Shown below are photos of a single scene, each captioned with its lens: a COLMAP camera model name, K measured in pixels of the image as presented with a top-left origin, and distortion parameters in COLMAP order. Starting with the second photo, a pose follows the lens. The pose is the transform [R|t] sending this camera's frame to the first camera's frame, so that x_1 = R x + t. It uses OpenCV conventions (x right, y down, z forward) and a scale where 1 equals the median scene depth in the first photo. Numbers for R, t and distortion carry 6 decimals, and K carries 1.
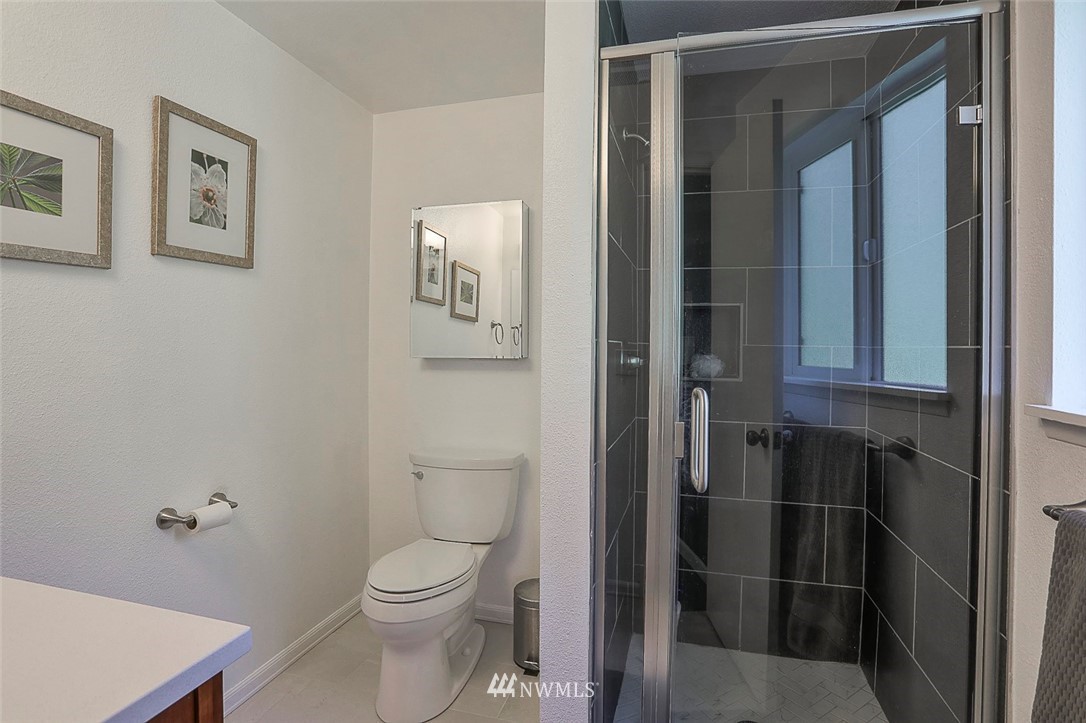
lens RADIAL K [[547.5, 0, 545.5], [0, 547.5, 354.3], [0, 0, 1]] dist [-0.049014, 0.010029]
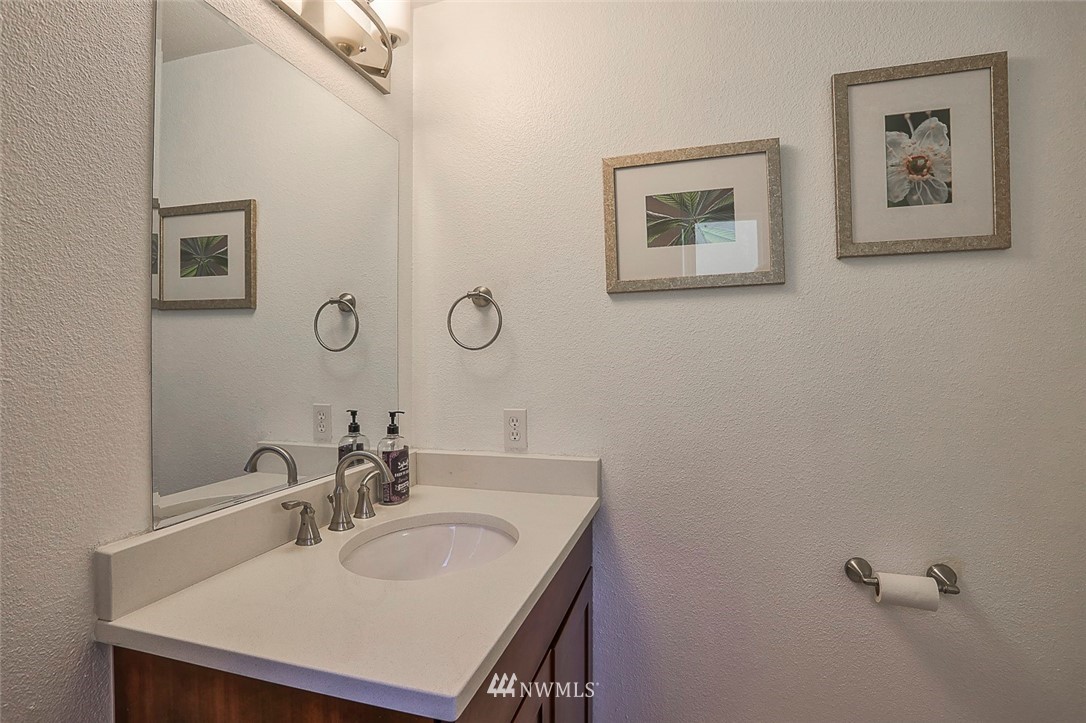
lens RADIAL K [[547.5, 0, 552.6], [0, 547.5, 359.7], [0, 0, 1]] dist [-0.049014, 0.010029]
pose [[-0.038007, -0.009456, -0.999233, 0.139397], [-0.020180, 0.999759, -0.008693, -0.006153], [0.999074, 0.019834, -0.038189, 0.528718]]
